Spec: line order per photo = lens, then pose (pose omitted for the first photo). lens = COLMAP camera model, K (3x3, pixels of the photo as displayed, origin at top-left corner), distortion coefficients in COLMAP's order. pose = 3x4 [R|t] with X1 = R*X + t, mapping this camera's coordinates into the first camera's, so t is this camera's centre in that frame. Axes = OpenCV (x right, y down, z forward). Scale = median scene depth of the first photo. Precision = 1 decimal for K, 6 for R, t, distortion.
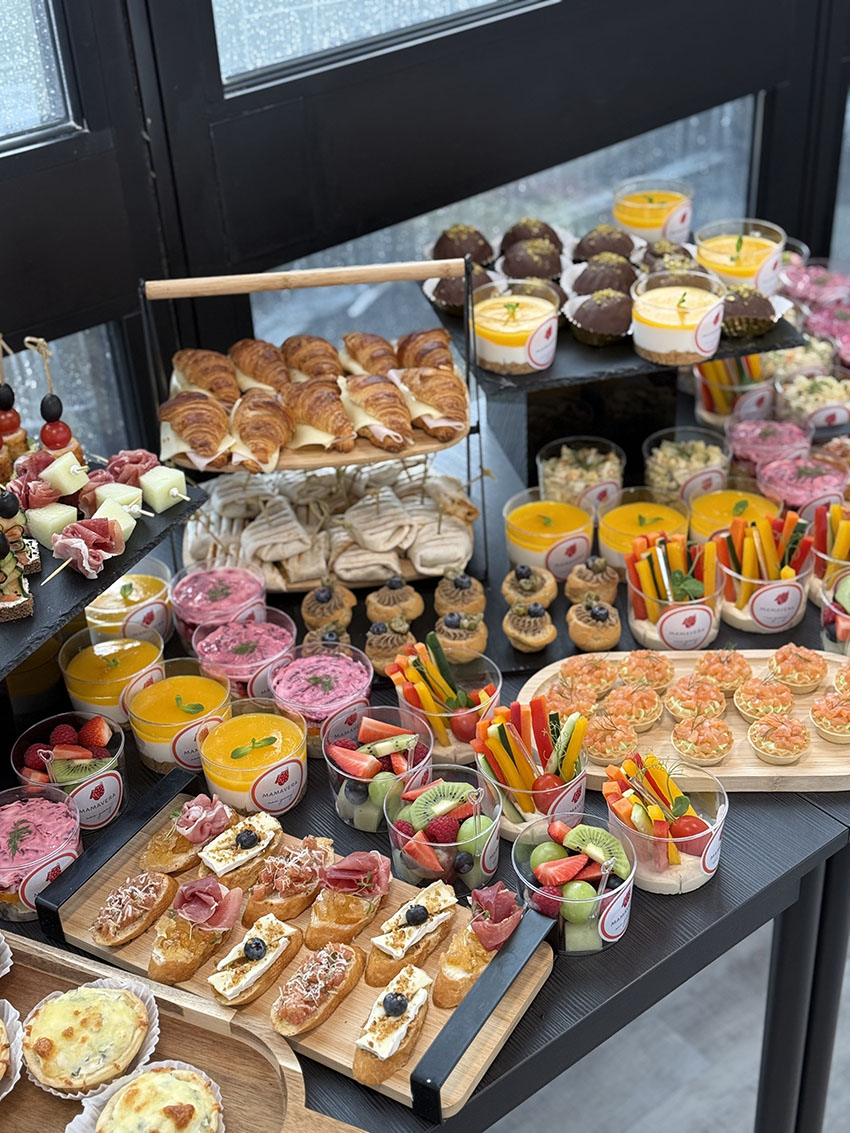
lens RADIAL K [[1592.3, 0, 425.0], [0, 1592.3, 566.5], [0, 0, 1]] dist [0.147966, -0.226553]
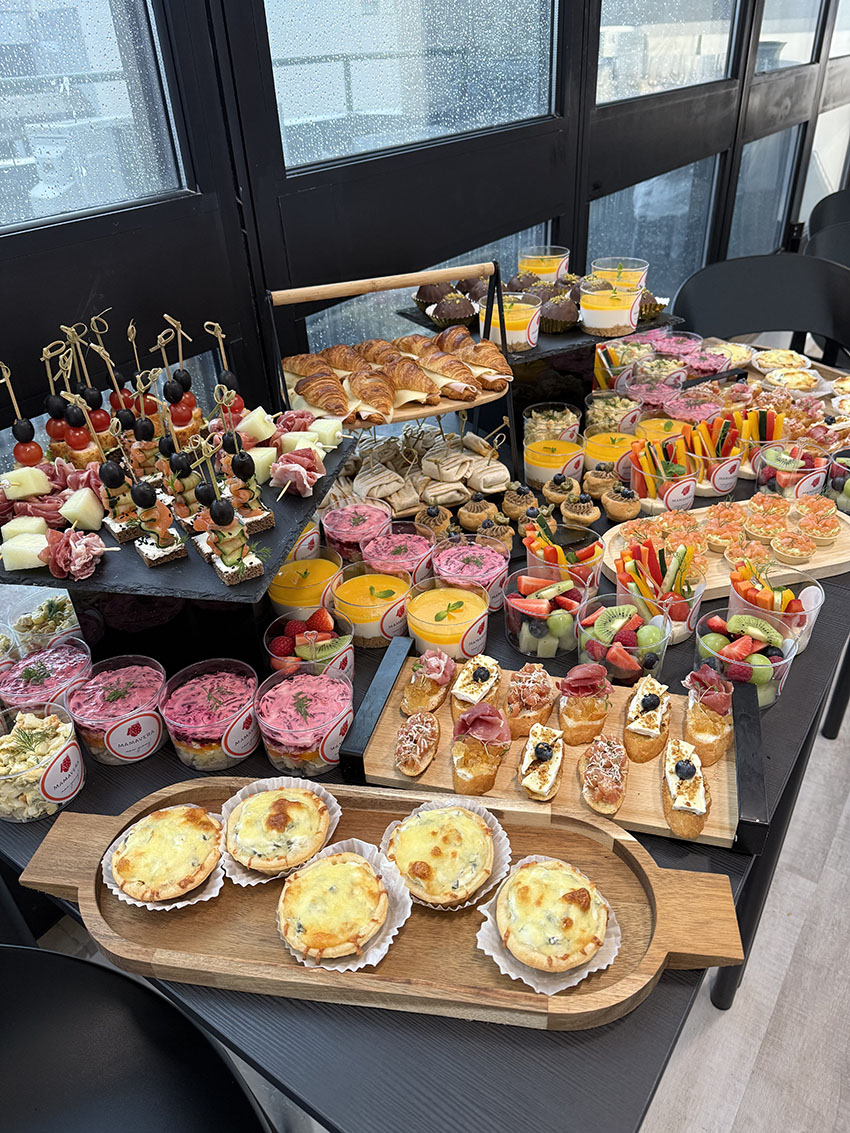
lens RADIAL K [[799.0, 0, 425.0], [0, 799.0, 566.5], [0, 0, 1]] dist [0.181409, -0.414771]
pose [[0.959362, -0.147925, 0.240299, -0.263962], [0.155684, 0.987714, -0.013527, 0.079757], [-0.235346, 0.050388, 0.970605, 0.356118]]
